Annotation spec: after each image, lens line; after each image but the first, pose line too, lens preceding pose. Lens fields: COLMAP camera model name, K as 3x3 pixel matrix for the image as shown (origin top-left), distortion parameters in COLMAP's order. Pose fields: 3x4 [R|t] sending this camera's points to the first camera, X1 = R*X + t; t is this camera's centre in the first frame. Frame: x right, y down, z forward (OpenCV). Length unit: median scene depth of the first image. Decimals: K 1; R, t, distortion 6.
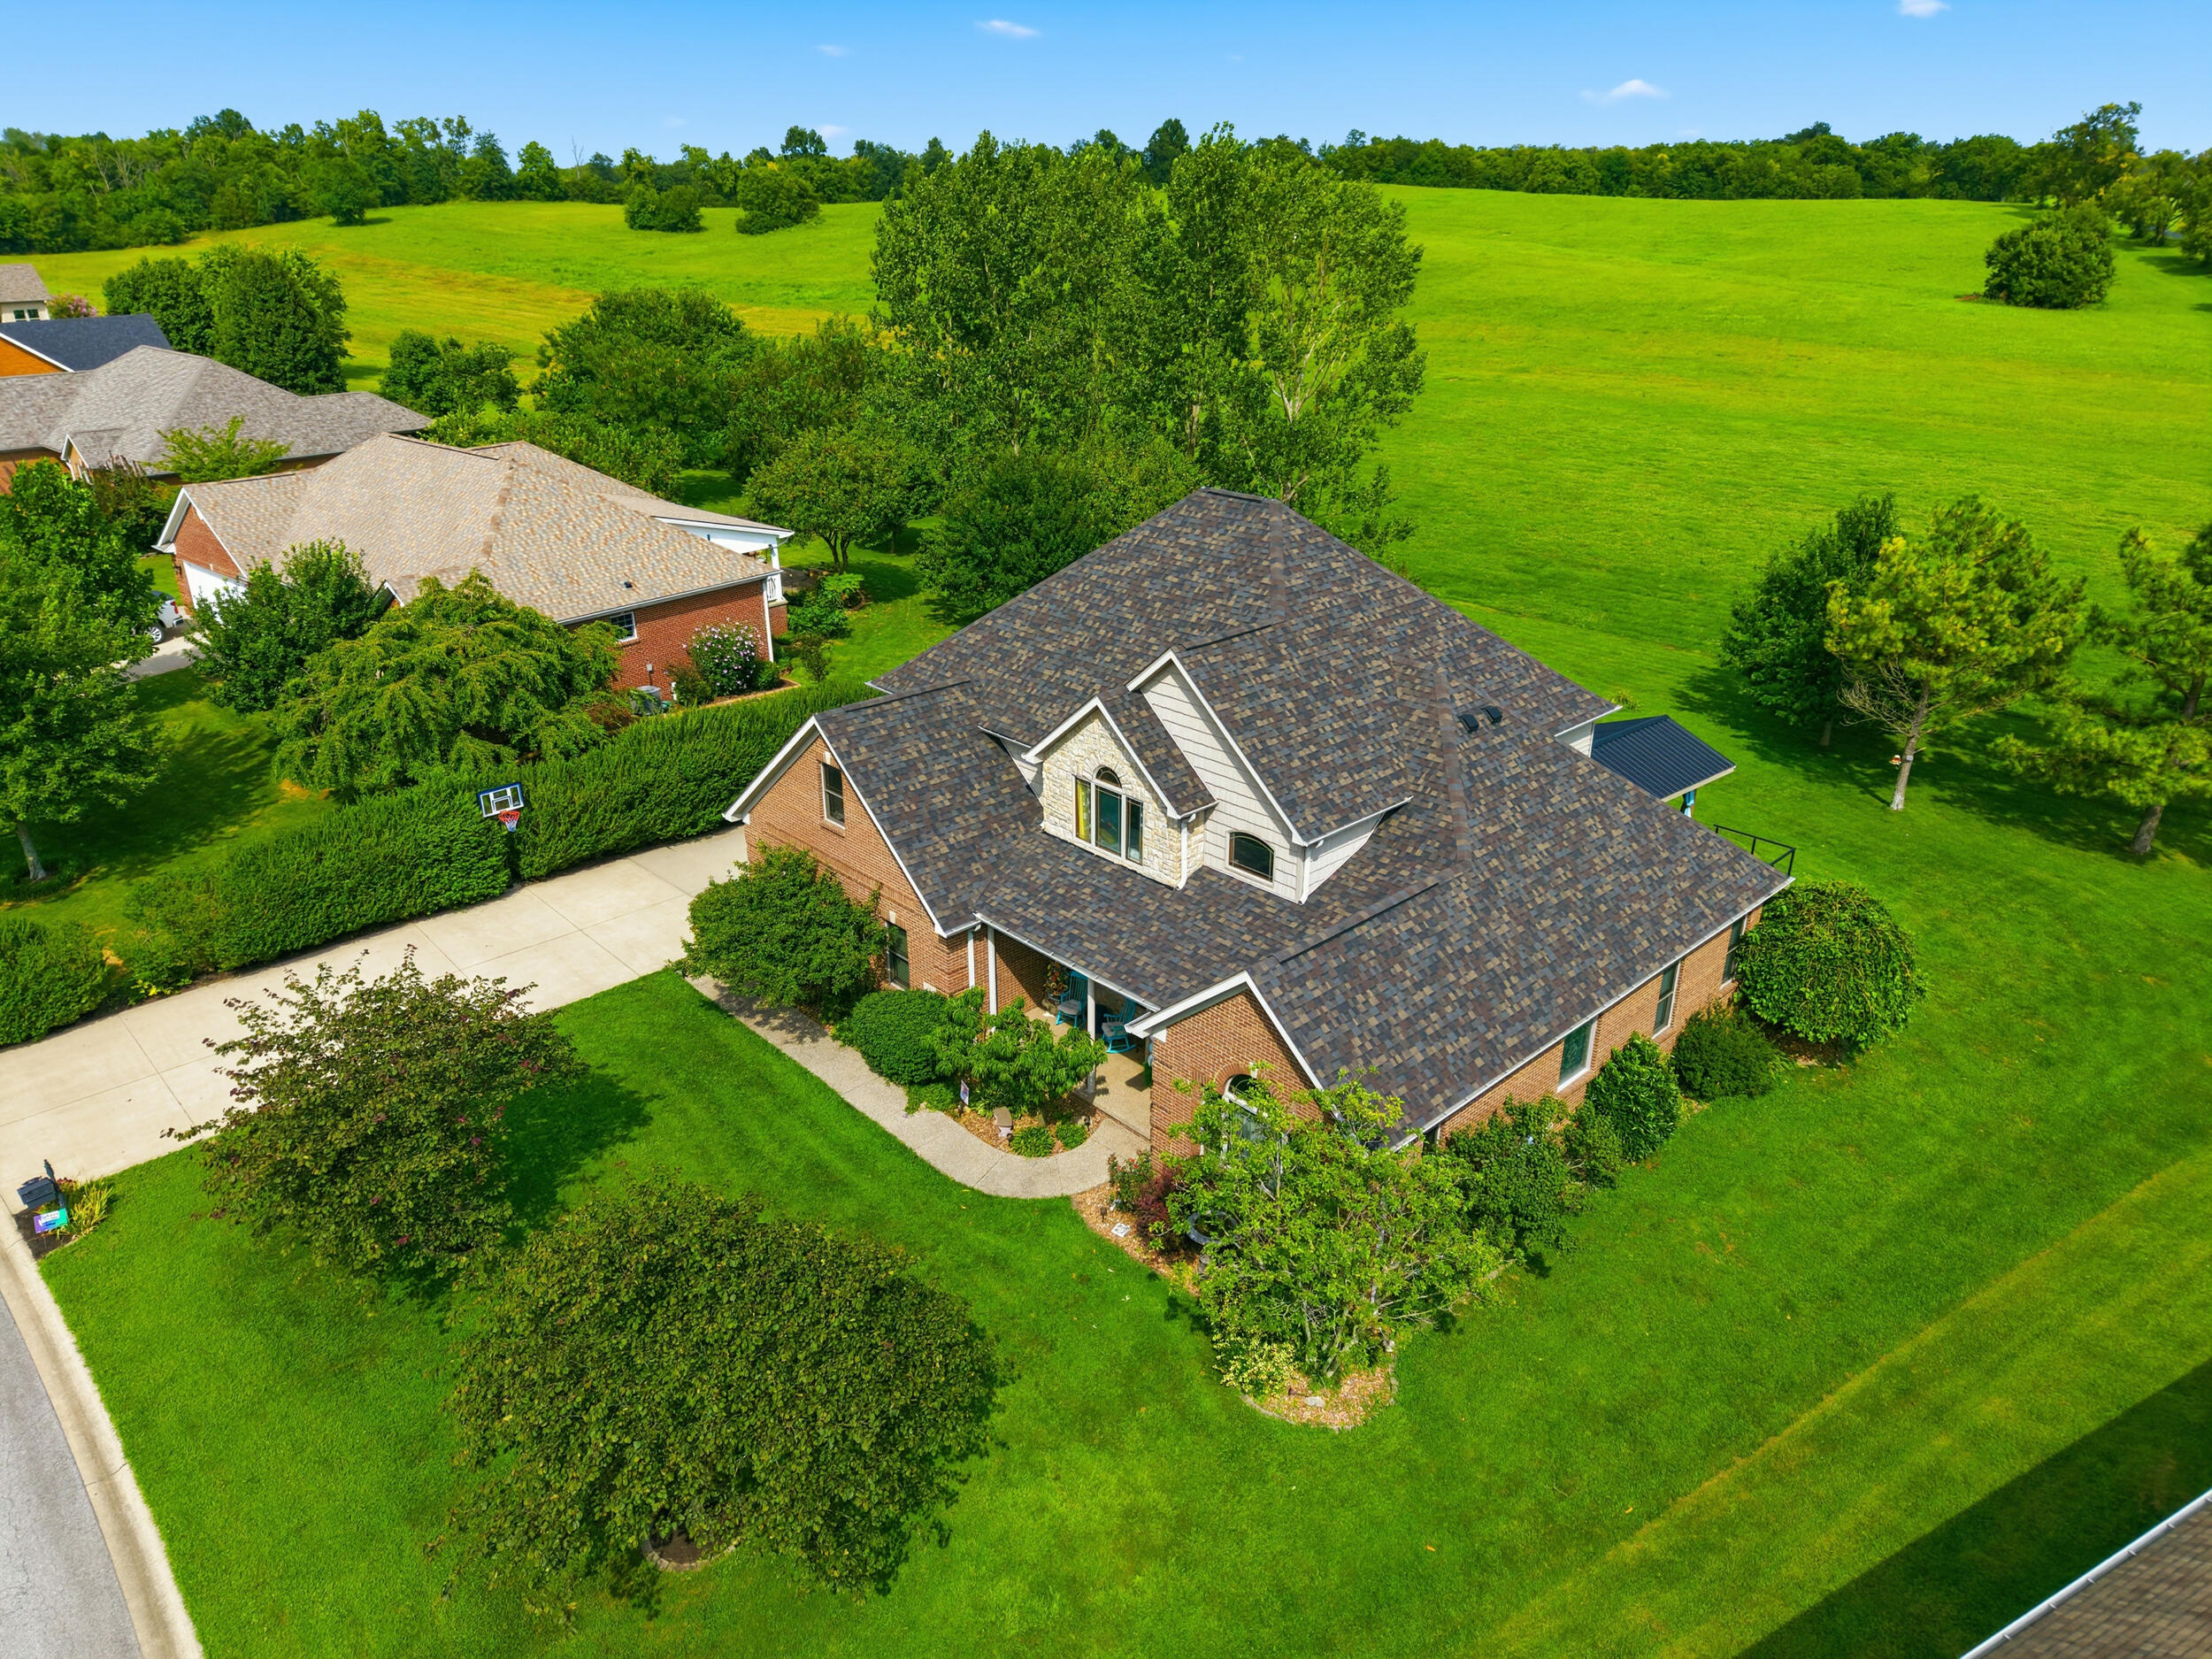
lens RADIAL K [[1491.2, 0, 983.9], [0, 1491.2, 835.6], [0, 0, 1]] dist [0.007501, 0.002727]
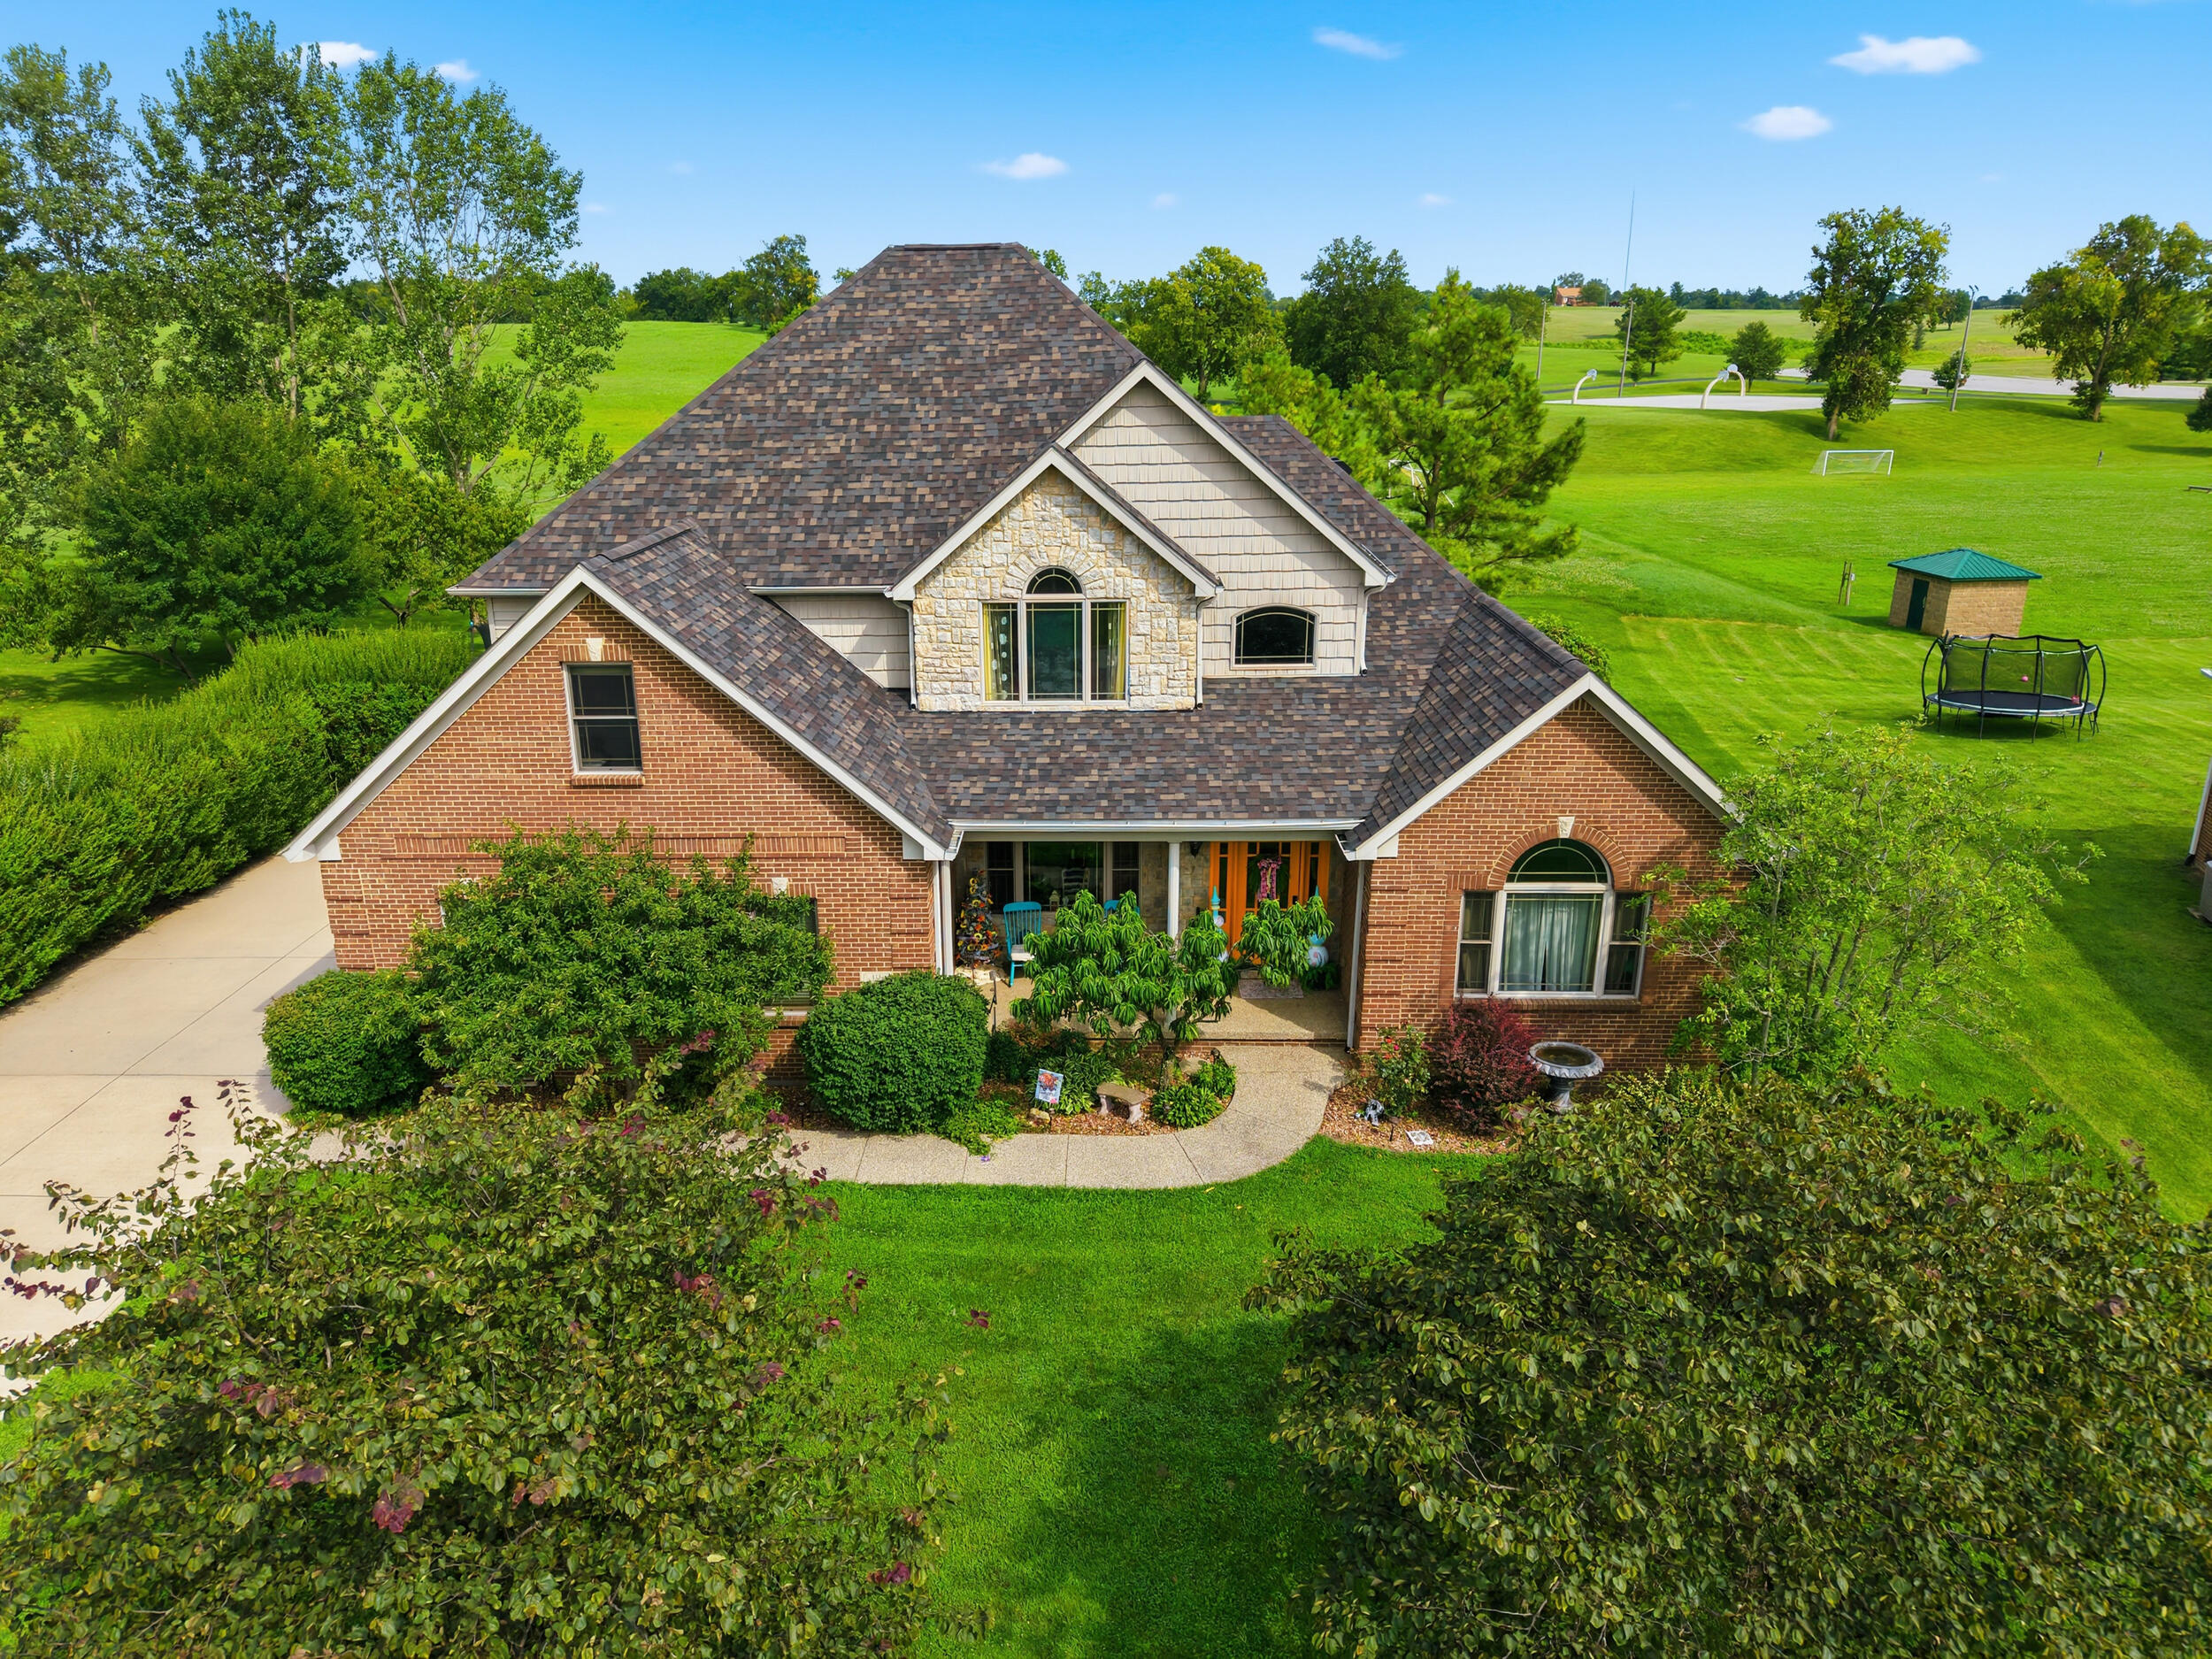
lens RADIAL K [[1543.1, 0, 1110.5], [0, 1543.1, 841.2], [0, 0, 1]] dist [0.000099, 0.001479]
pose [[0.684899, -0.234312, 0.689935, -0.394246], [0.292260, 0.955718, 0.034450, 0.055054], [-0.667456, 0.178046, 0.723051, 0.463197]]
